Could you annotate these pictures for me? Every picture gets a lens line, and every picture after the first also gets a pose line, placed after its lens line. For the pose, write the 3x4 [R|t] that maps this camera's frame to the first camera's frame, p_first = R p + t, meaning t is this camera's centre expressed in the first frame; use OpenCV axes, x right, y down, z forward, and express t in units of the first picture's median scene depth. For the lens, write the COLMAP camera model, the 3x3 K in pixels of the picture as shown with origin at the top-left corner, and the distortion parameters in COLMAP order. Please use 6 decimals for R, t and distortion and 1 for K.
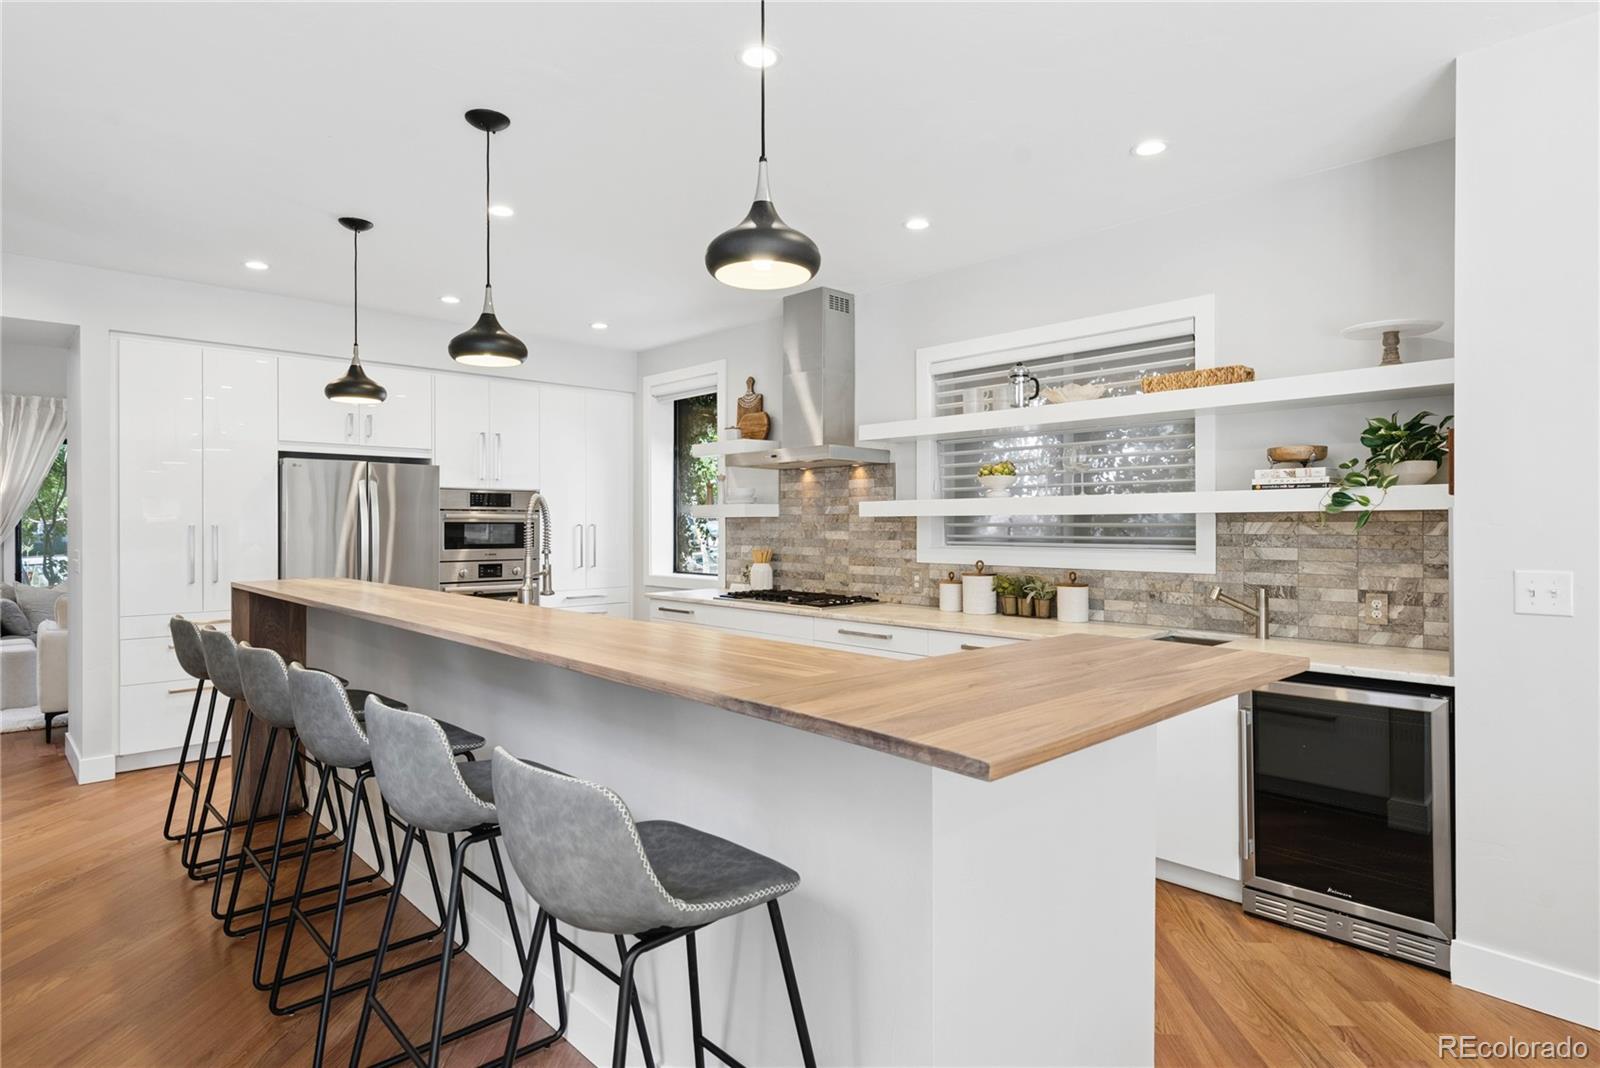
lens RADIAL K [[850.4, 0, 794.9], [0, 850.4, 536.2], [0, 0, 1]] dist [-0.005344, 0.000544]
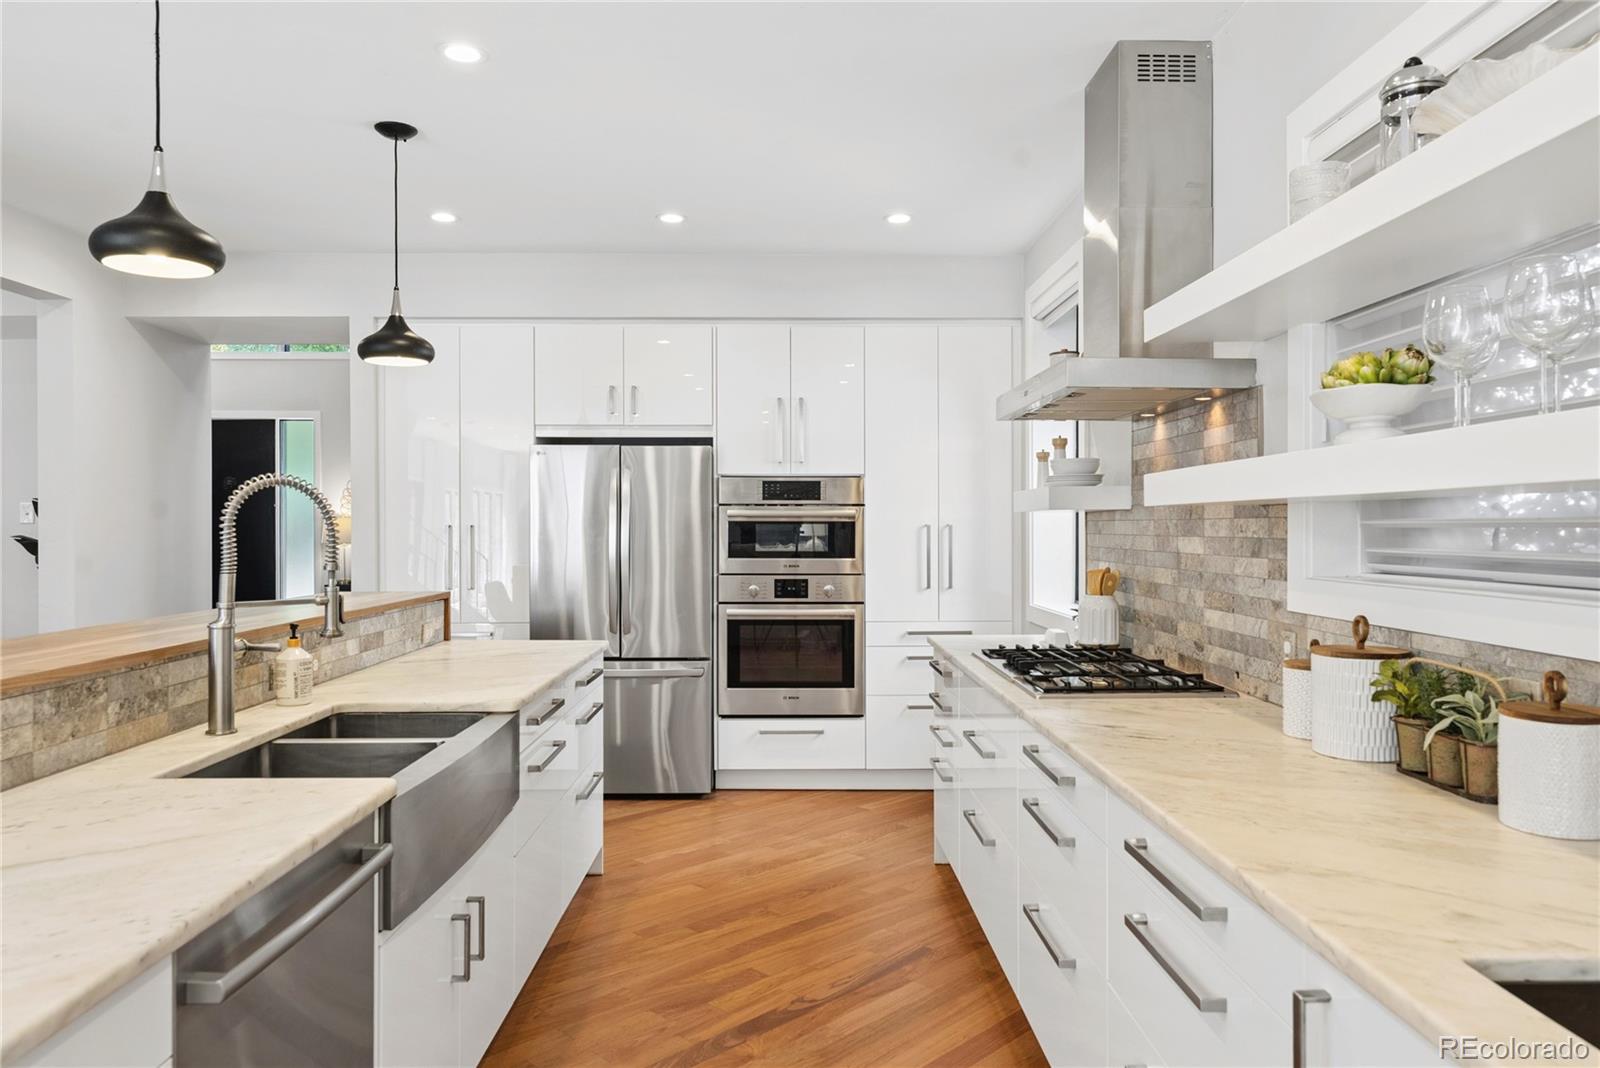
lens RADIAL K [[1066.6, 0, 802.2], [0, 1066.6, 525.2], [0, 0, 1]] dist [0.034508, 0.001708]
pose [[0.745111, -0.001266, -0.666939, 0.301752], [-0.007377, 0.999921, -0.010140, -0.004853], [0.666899, 0.012476, 0.745043, 0.399796]]
